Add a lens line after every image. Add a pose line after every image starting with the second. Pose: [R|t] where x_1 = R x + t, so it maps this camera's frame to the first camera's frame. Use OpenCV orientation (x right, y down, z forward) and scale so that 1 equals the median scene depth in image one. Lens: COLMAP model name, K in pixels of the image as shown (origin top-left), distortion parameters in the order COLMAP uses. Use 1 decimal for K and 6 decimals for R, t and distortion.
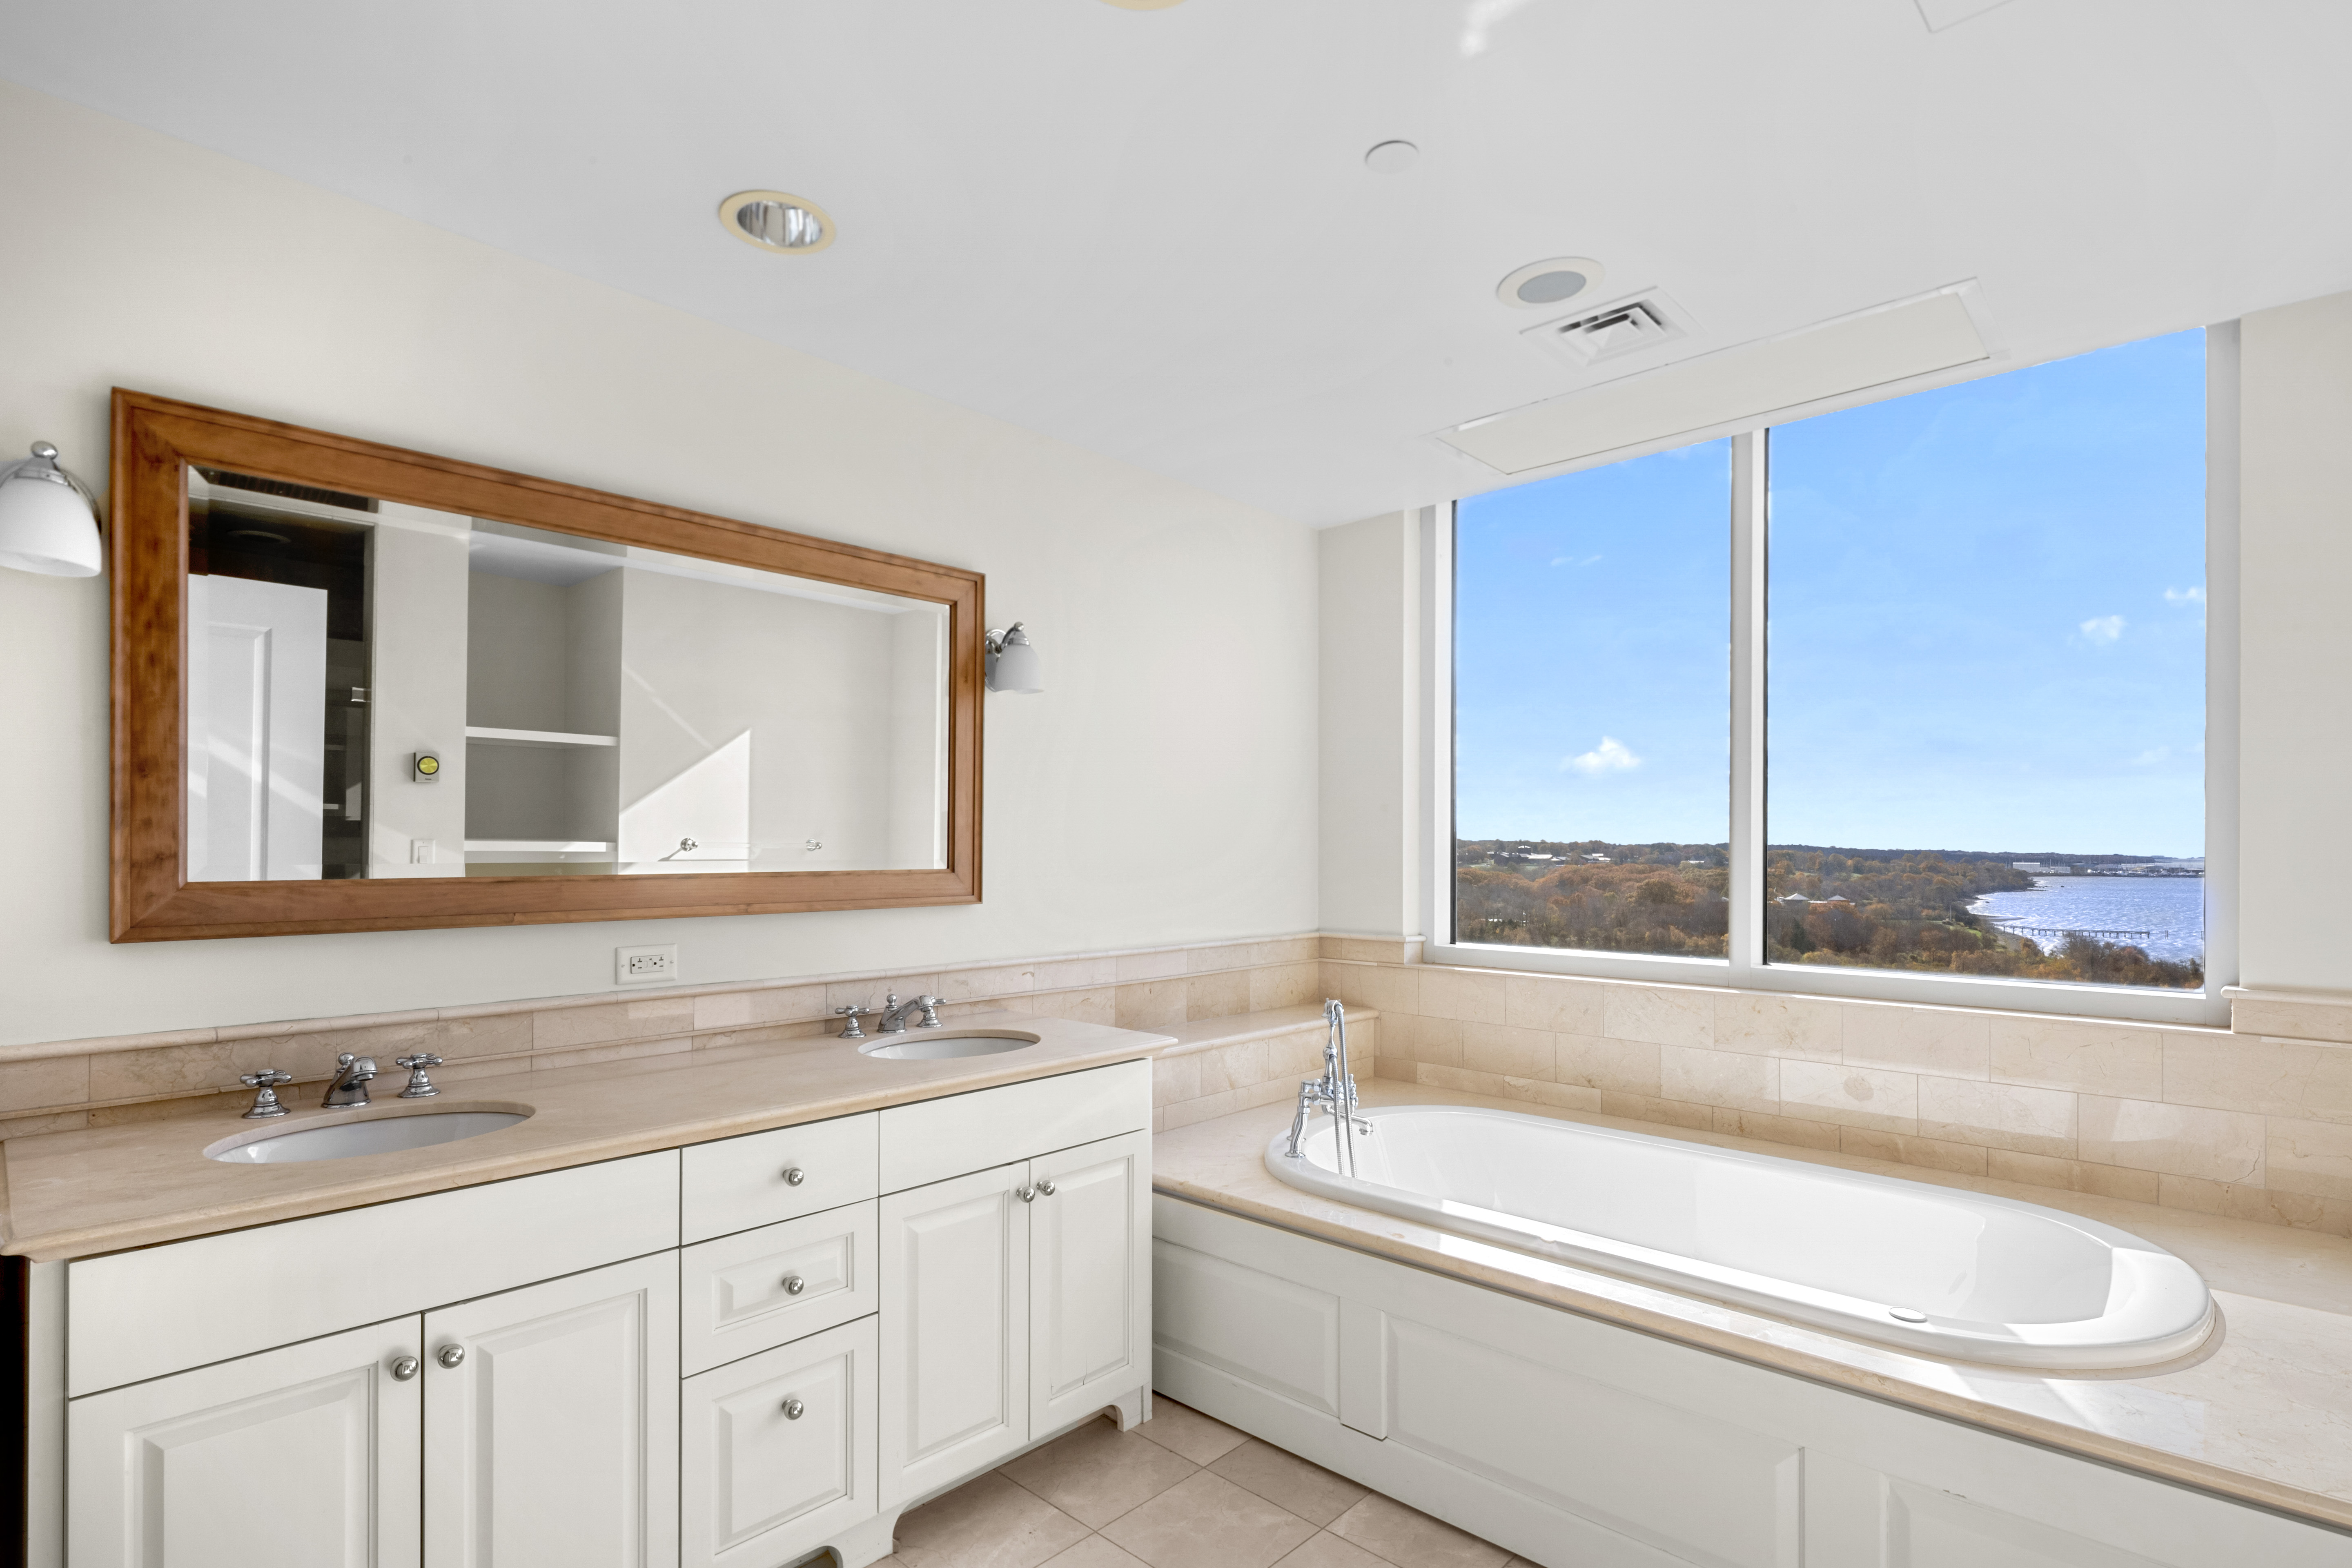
lens RADIAL K [[1170.9, 0, 1178.2], [0, 1170.9, 820.6], [0, 0, 1]] dist [0.004242, 0.000868]
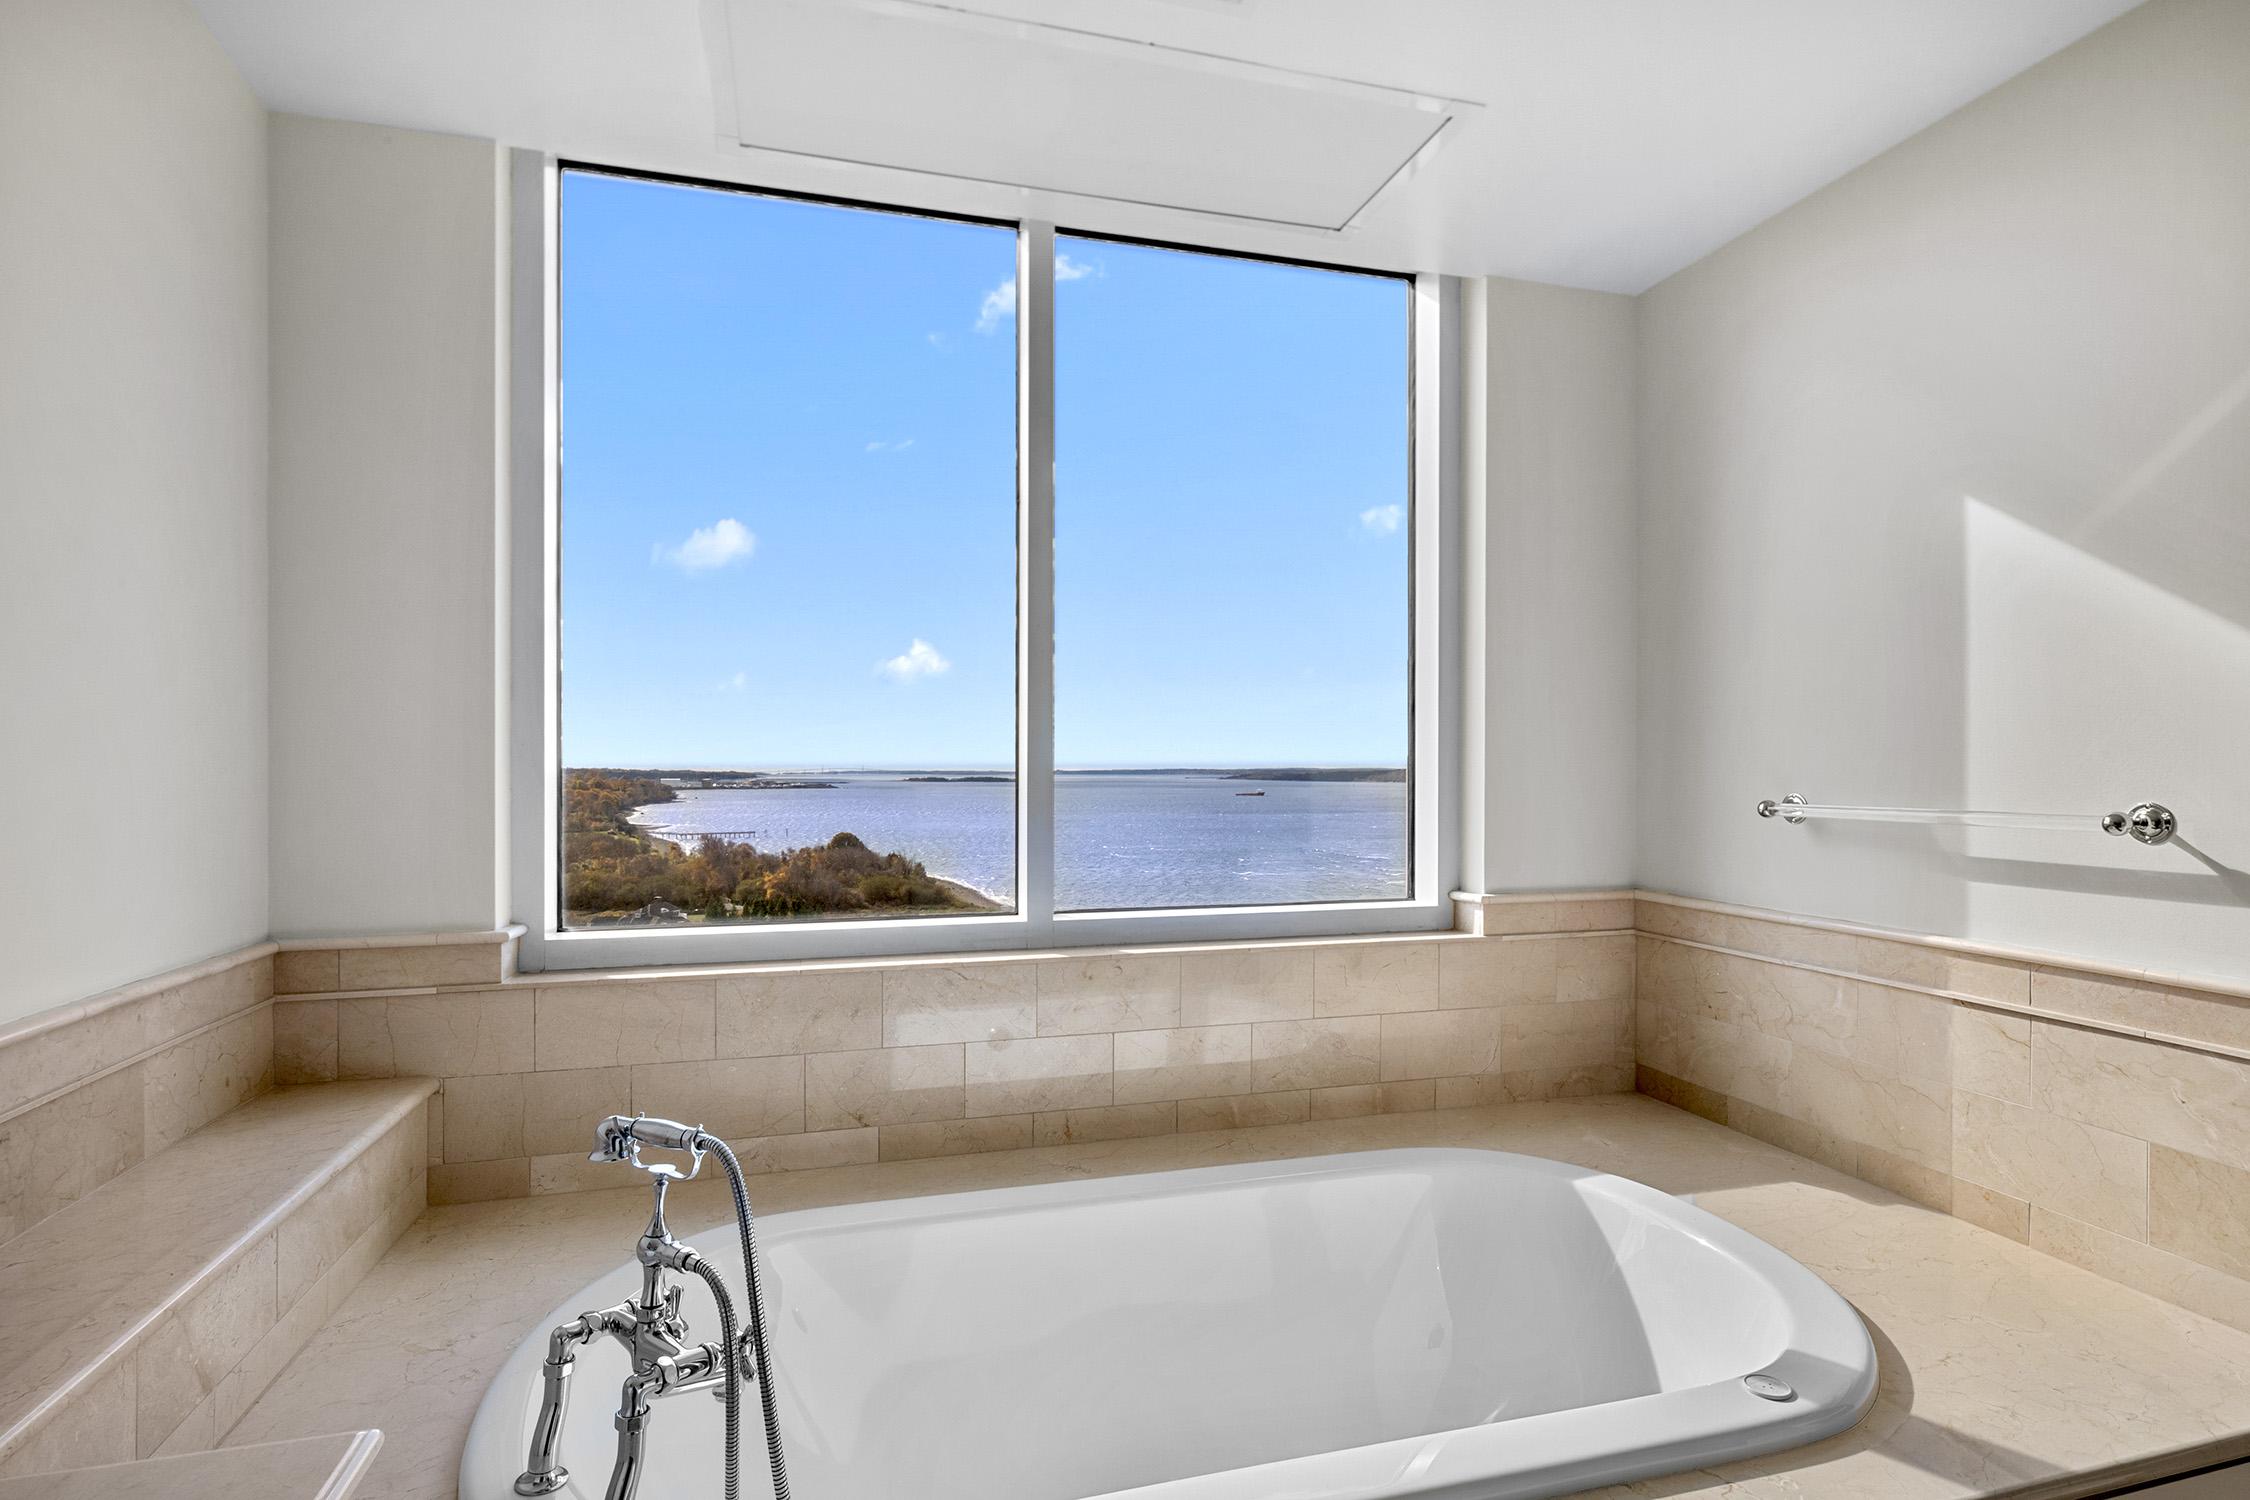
lens RADIAL K [[1120.1, 0, 1127.1], [0, 1120.1, 785.0], [0, 0, 1]] dist [0.004242, 0.000868]
pose [[0.519204, -0.016818, 0.854485, -0.097030], [-0.017105, 0.999402, 0.030064, 0.011532], [-0.854479, -0.030225, 0.518606, 0.493143]]
